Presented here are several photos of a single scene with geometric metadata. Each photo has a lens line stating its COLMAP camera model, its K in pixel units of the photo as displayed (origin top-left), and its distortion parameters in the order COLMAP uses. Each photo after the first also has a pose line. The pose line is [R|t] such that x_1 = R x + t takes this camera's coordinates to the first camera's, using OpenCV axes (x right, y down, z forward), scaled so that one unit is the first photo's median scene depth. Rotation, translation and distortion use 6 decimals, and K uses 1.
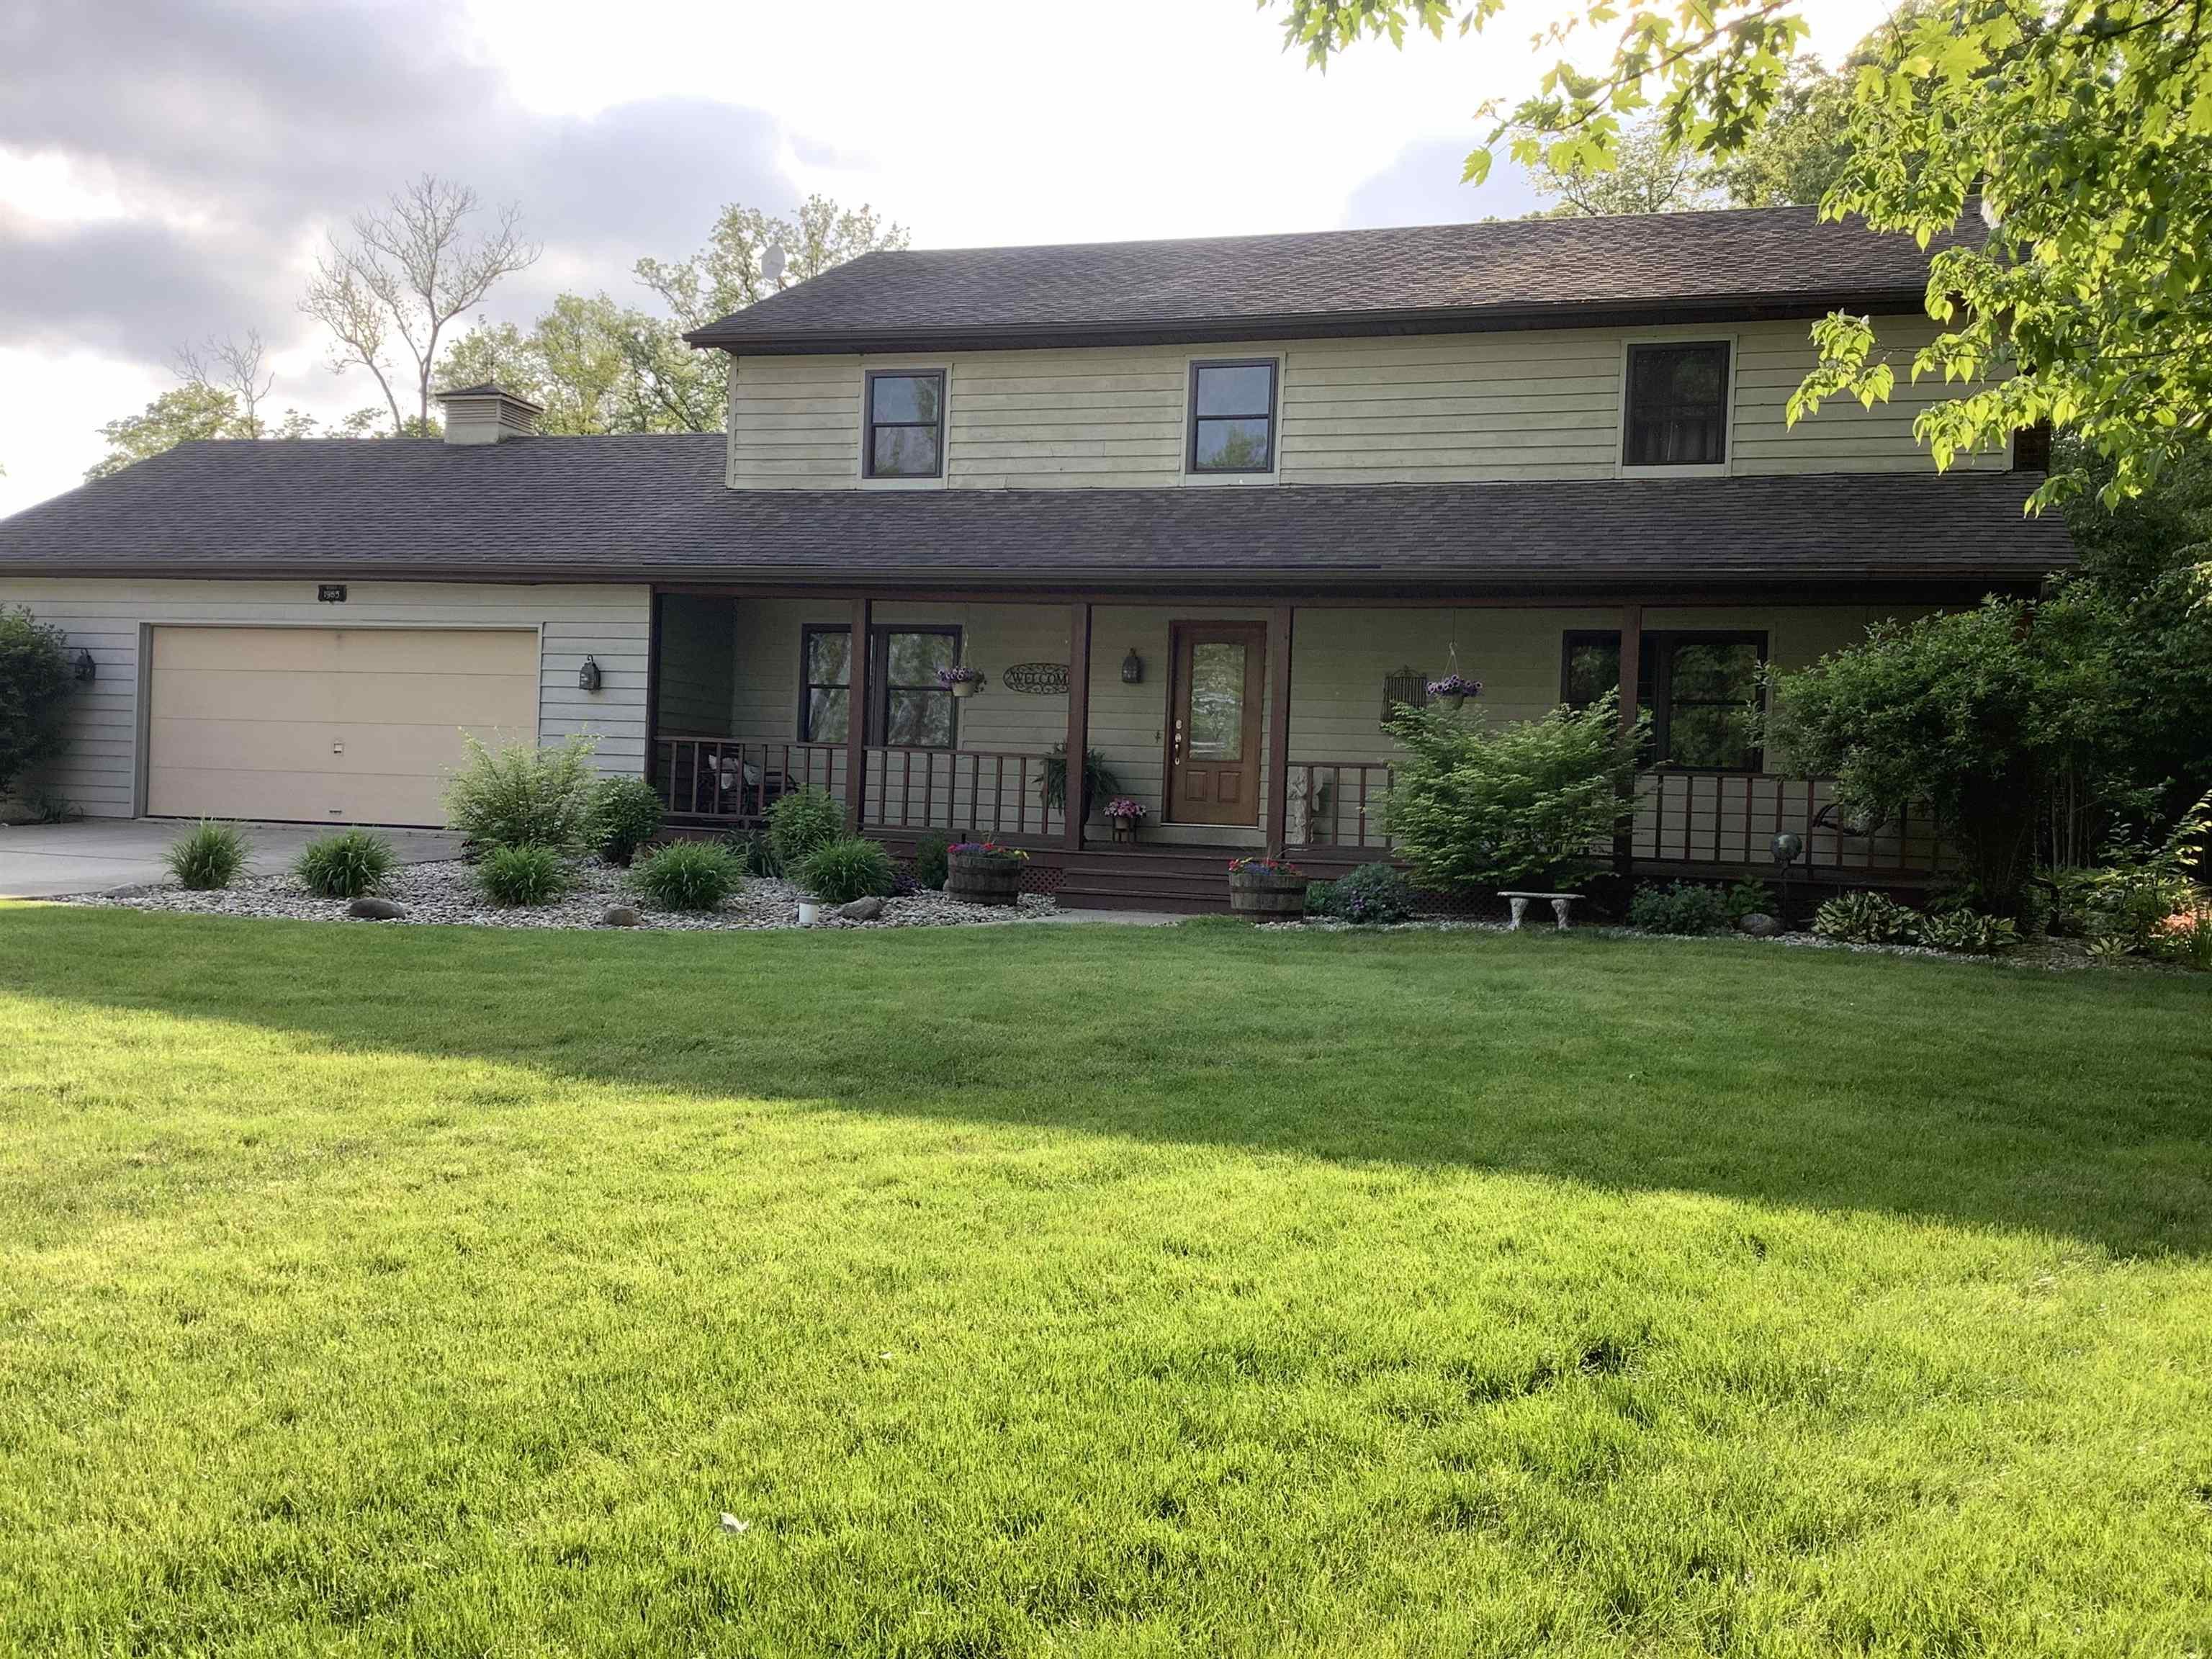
lens RADIAL K [[1978.8, 0, 1106.0], [0, 1978.8, 829.5], [0, 0, 1]] dist [0.149099, -0.300787]
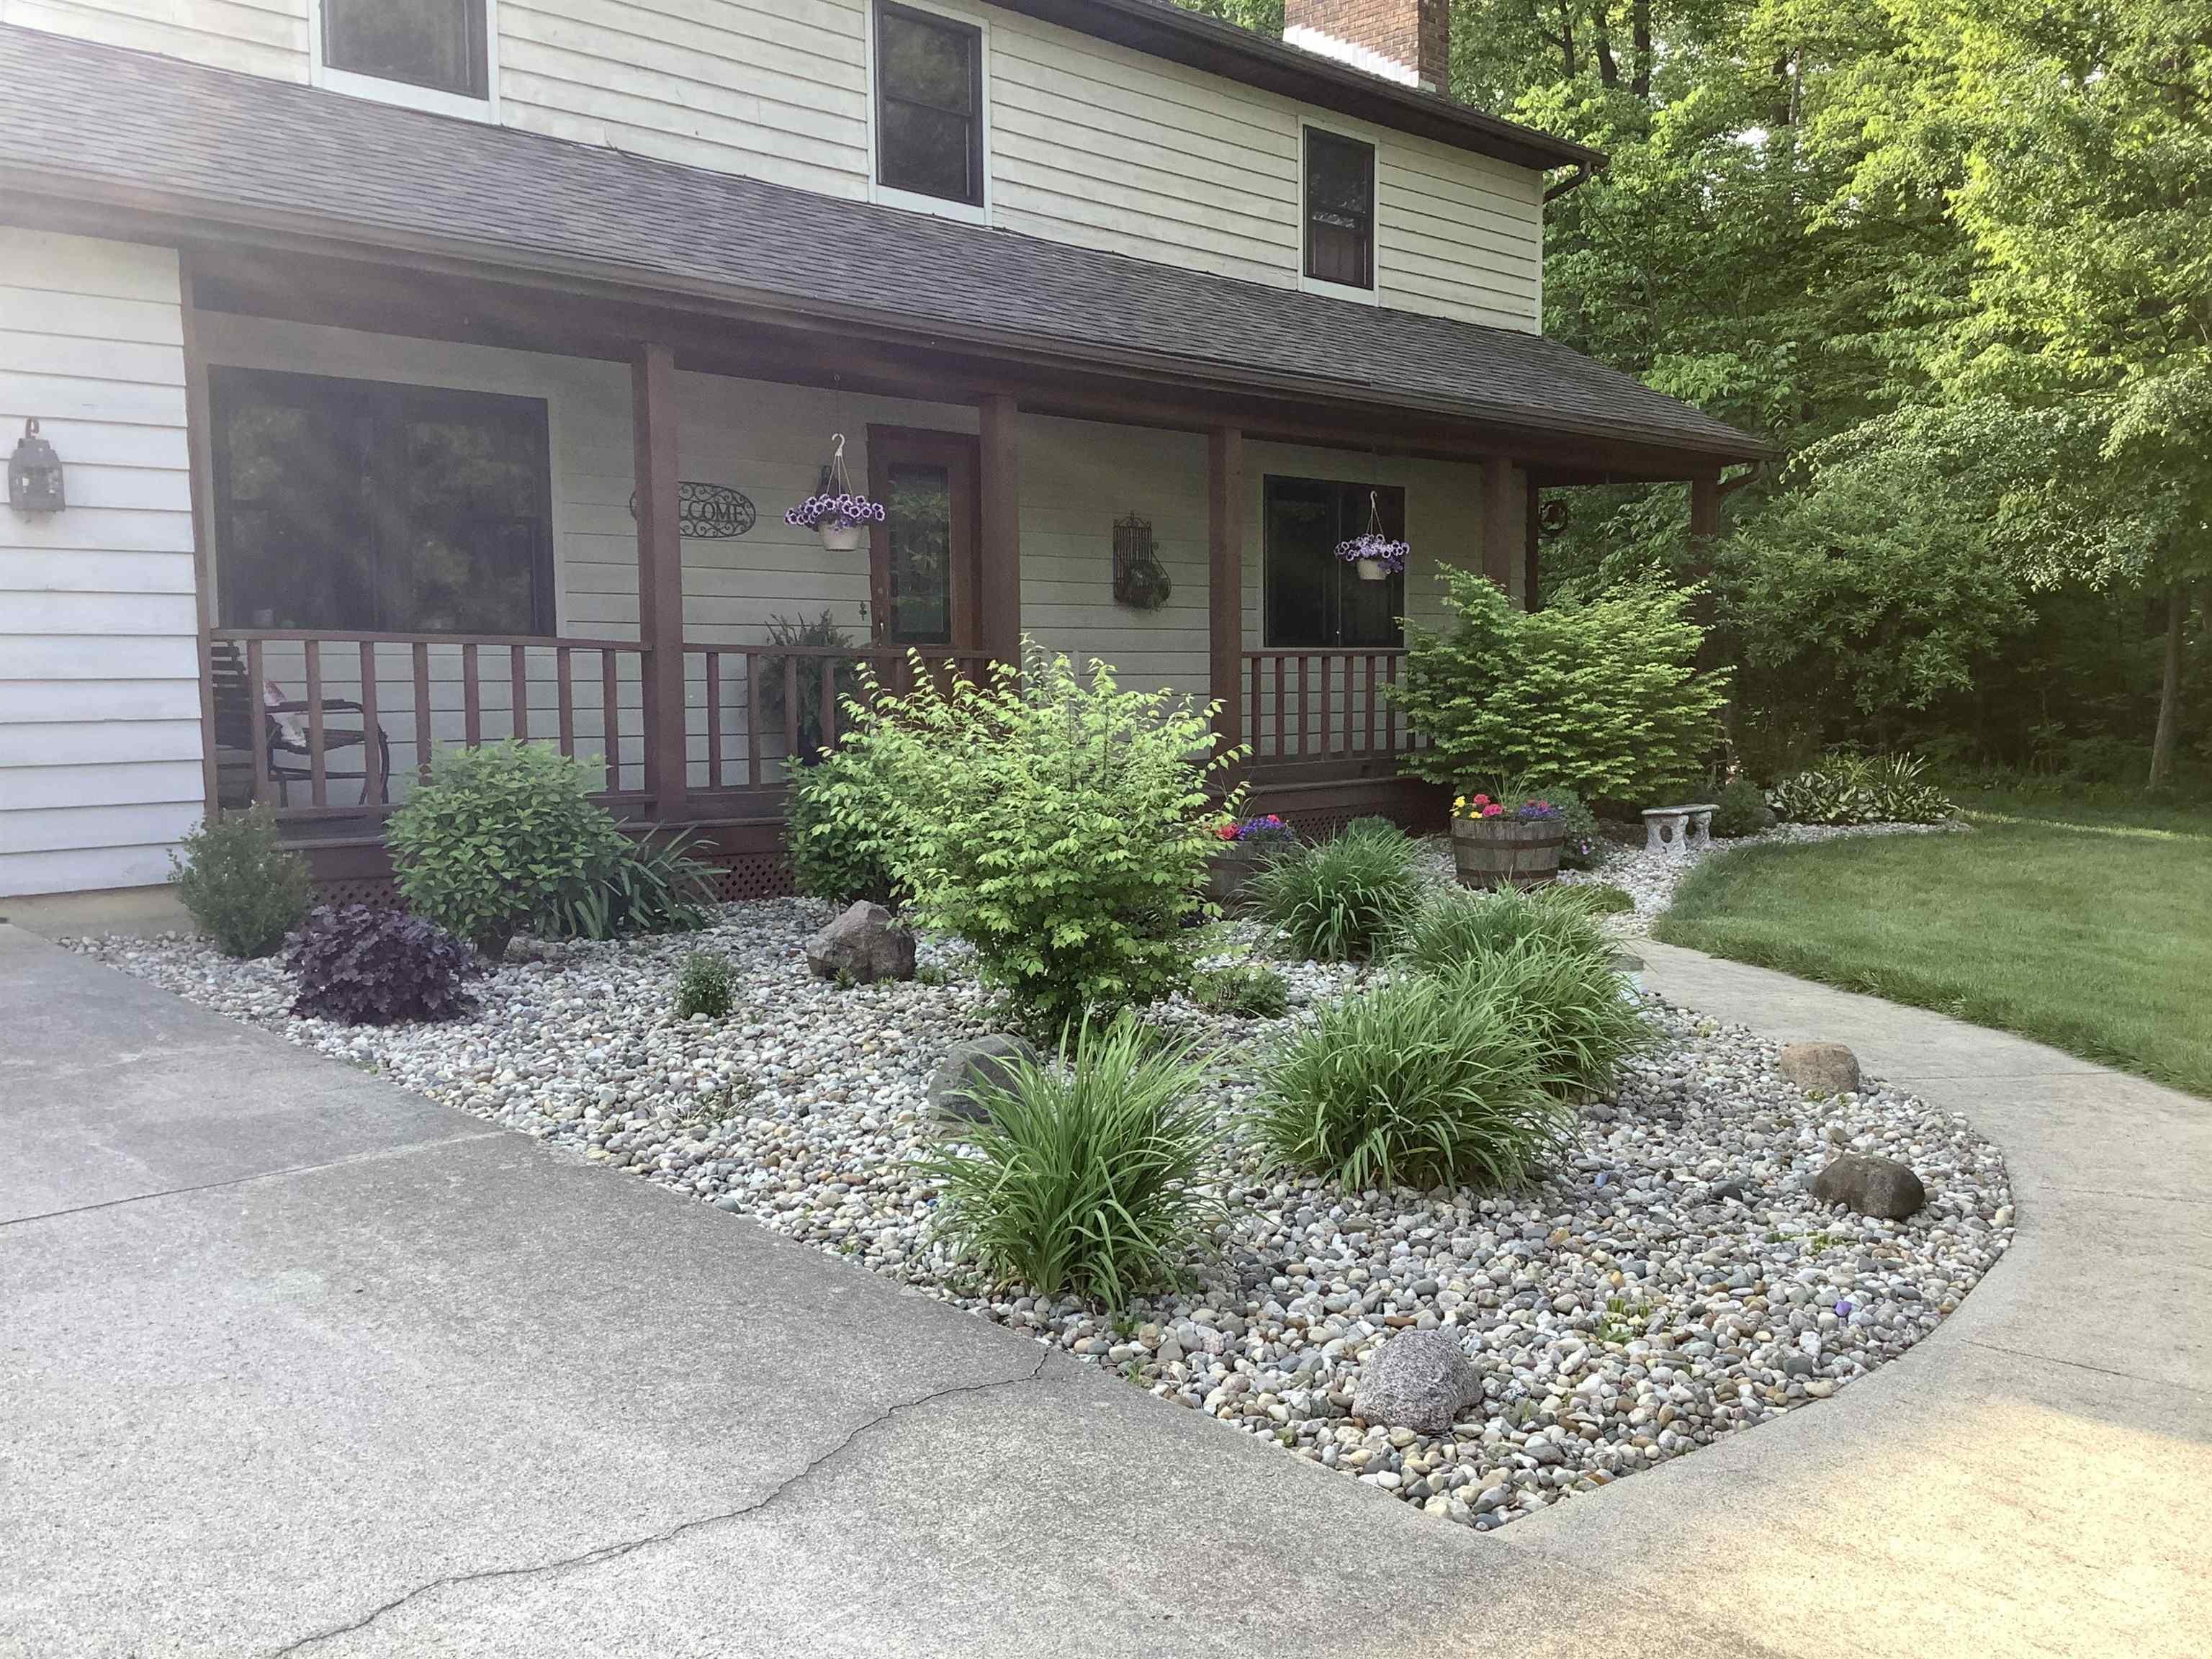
lens RADIAL K [[1978.8, 0, 1106.0], [0, 1978.8, 829.5], [0, 0, 1]] dist [0.149099, -0.300787]
pose [[0.473959, -0.111950, 0.873401, -0.501973], [0.028834, 0.993326, 0.111674, -0.047168], [-0.880074, -0.027746, 0.474024, 0.643830]]
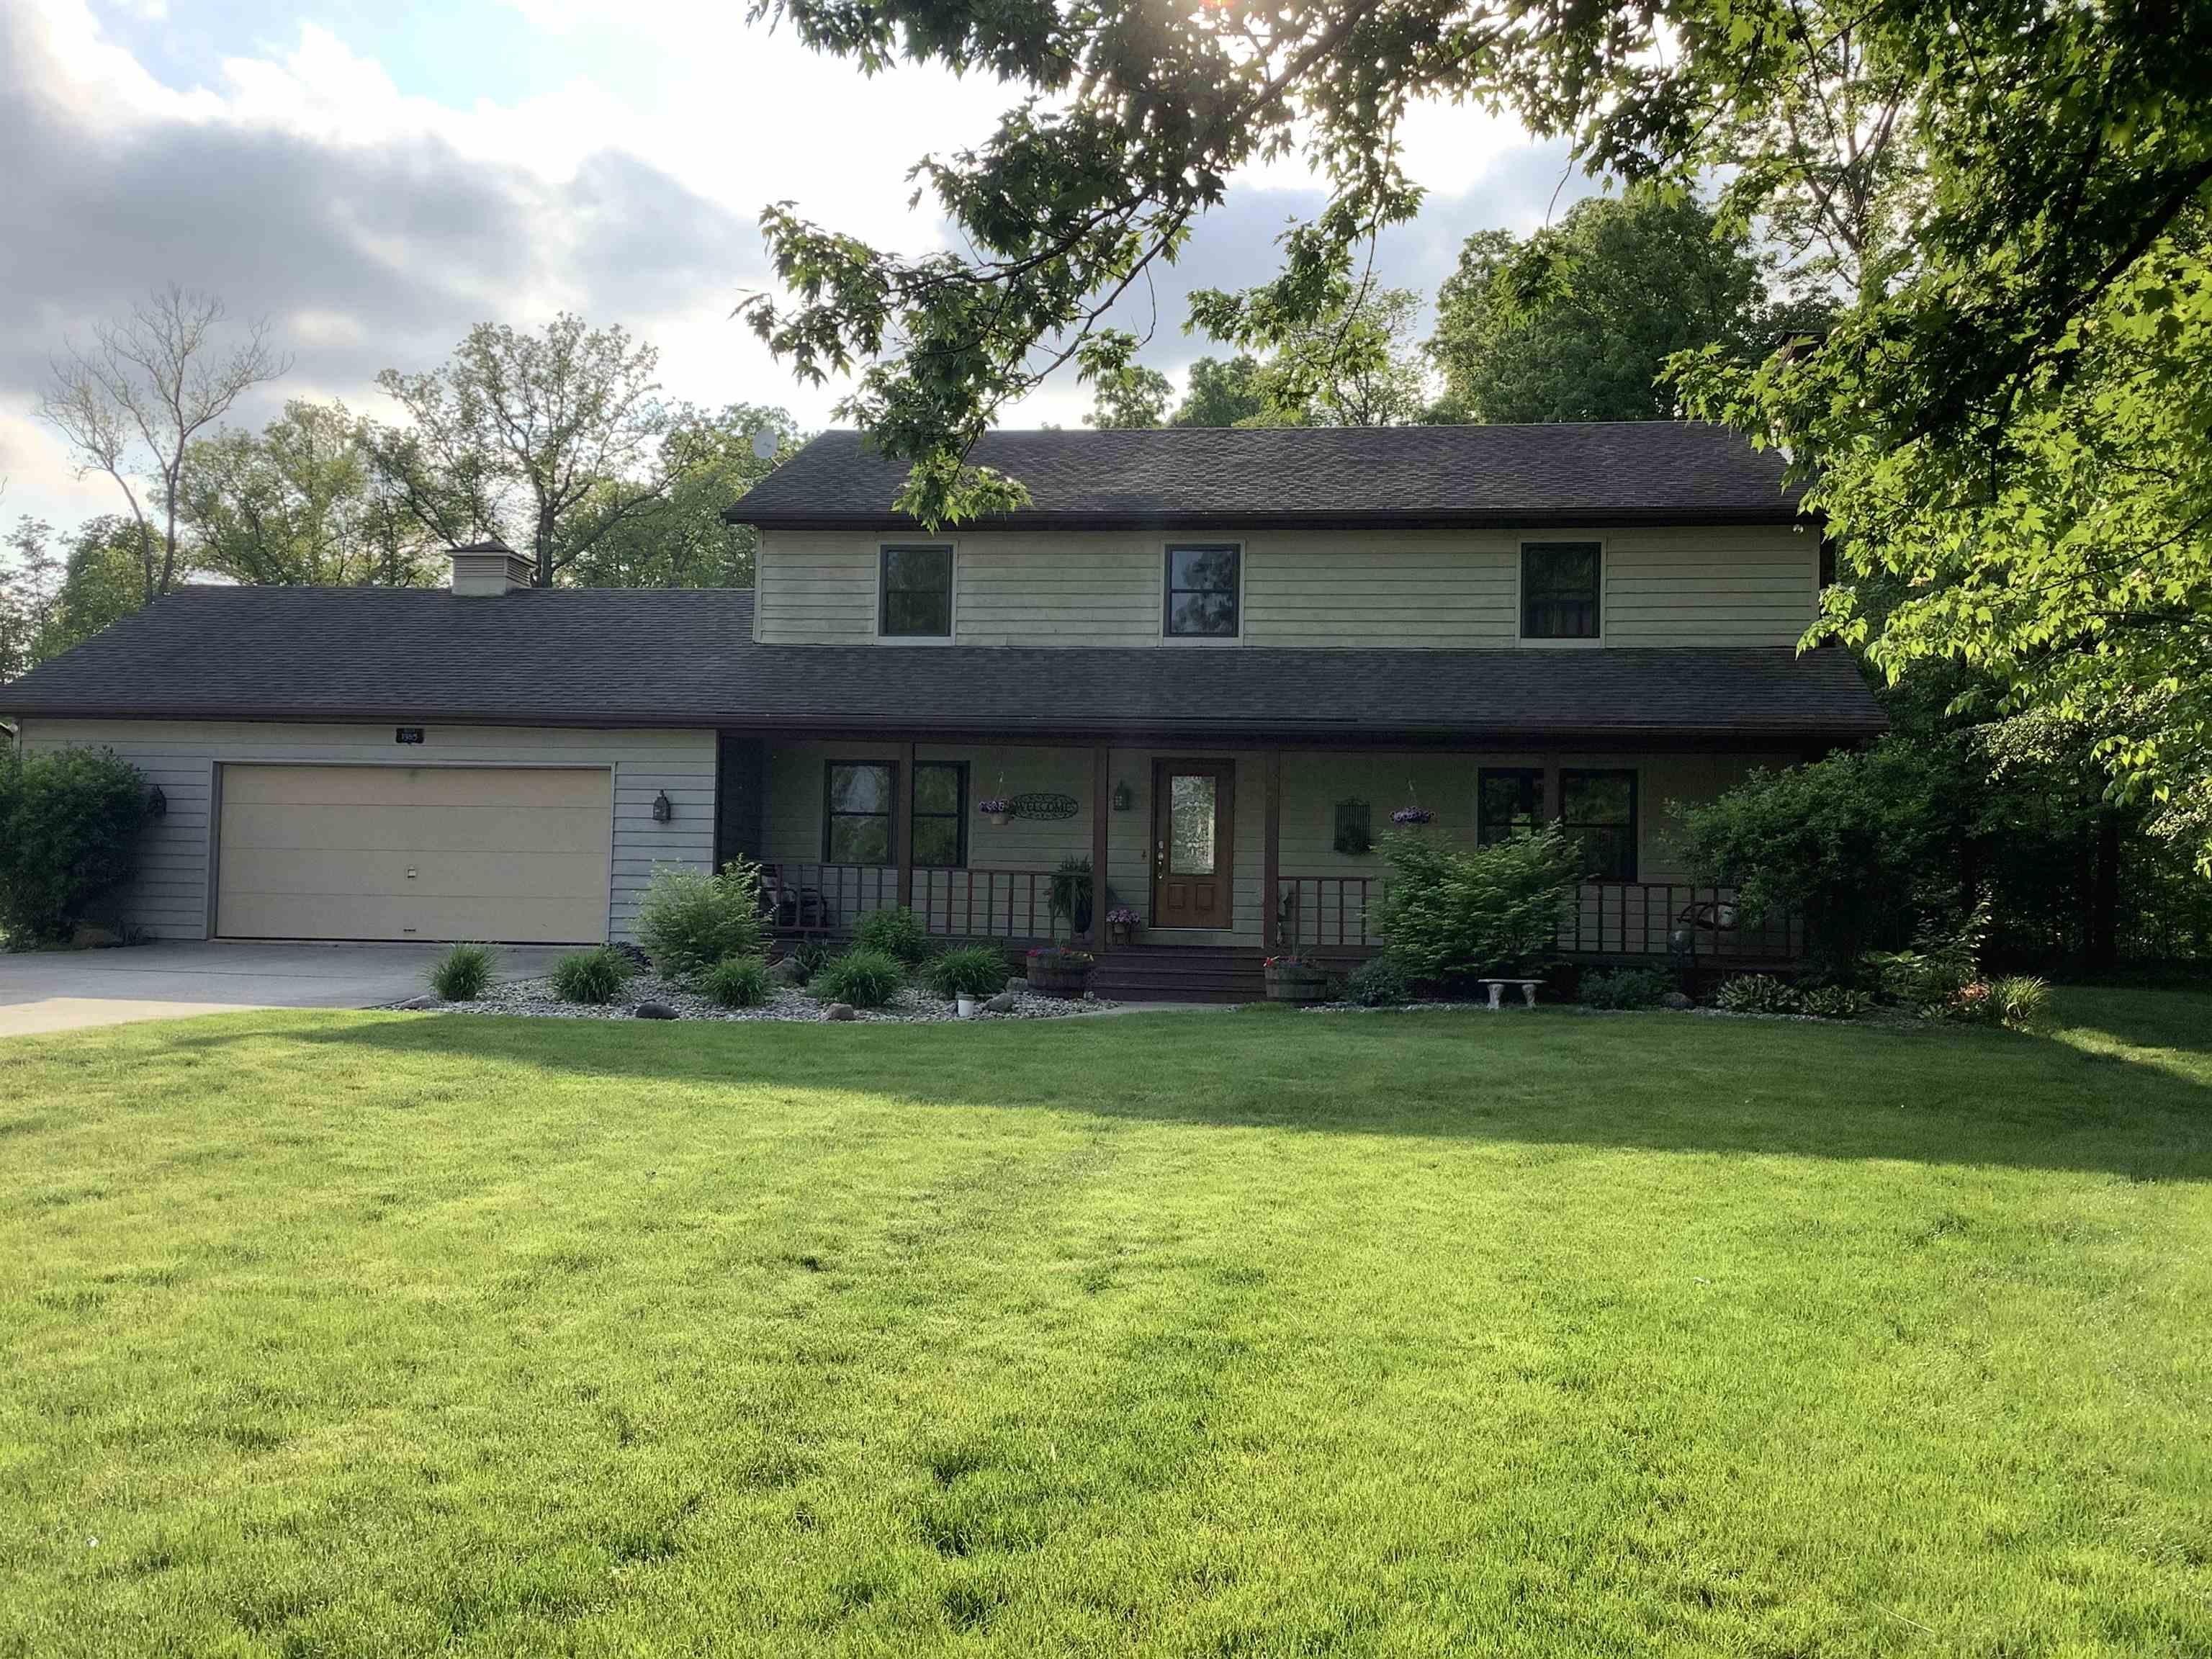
lens RADIAL K [[1978.8, 0, 1106.0], [0, 1978.8, 829.5], [0, 0, 1]] dist [0.149099, -0.300787]
pose [[0.985429, -0.008279, 0.169885, -0.202021], [0.016322, 0.998808, -0.046002, -0.007770], [-0.169302, 0.048104, 0.984390, -0.173176]]
